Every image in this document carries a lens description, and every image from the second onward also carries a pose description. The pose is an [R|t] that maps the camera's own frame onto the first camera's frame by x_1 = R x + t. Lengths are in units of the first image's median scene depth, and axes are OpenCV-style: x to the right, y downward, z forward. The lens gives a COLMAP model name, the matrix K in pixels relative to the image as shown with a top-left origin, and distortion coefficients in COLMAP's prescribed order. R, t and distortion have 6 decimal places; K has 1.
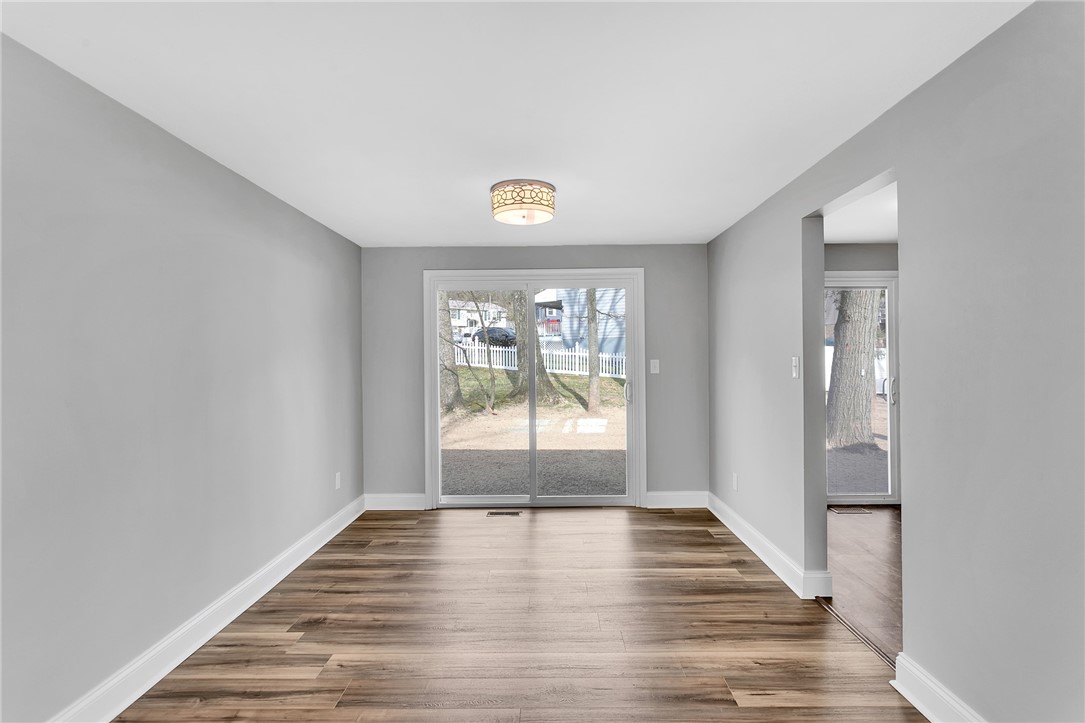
lens RADIAL K [[527.8, 0, 545.0], [0, 527.8, 358.5], [0, 0, 1]] dist [-0.015508, 0.007275]
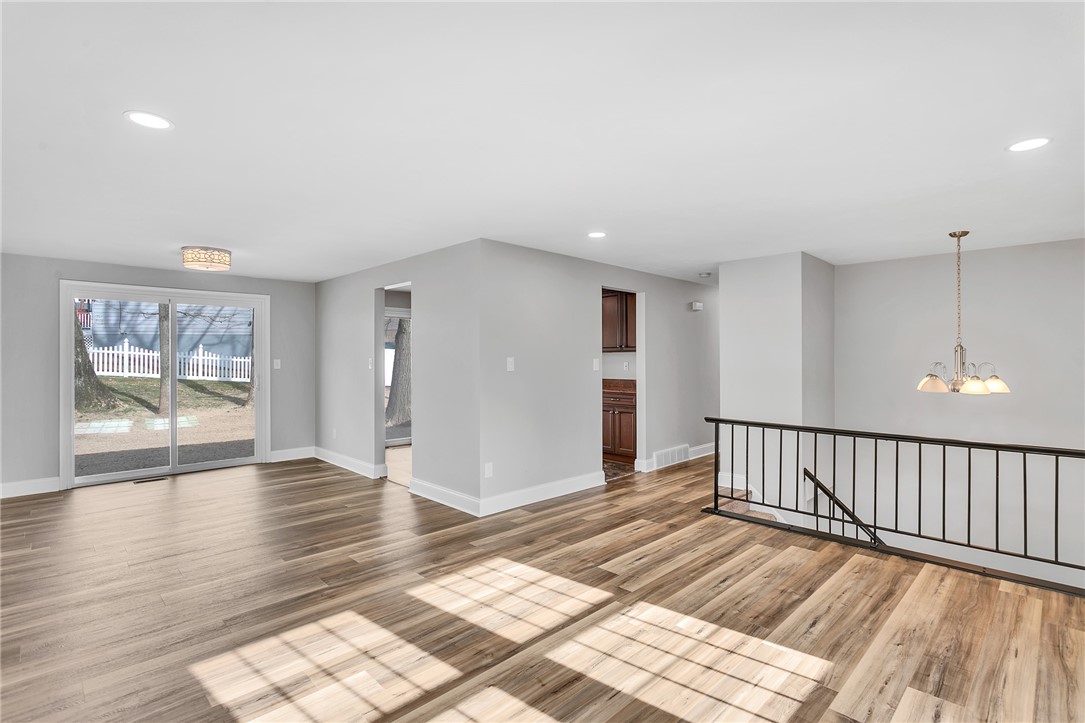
lens RADIAL K [[504.5, 0, 542.5], [0, 504.5, 361.5], [0, 0, 1]] dist [-0.010885, 0.000563]
pose [[0.709777, 0.002640, 0.704421, -0.227395], [-0.005504, 0.999983, 0.001799, 0.002312], [-0.704405, -0.005154, 0.709780, -0.455372]]
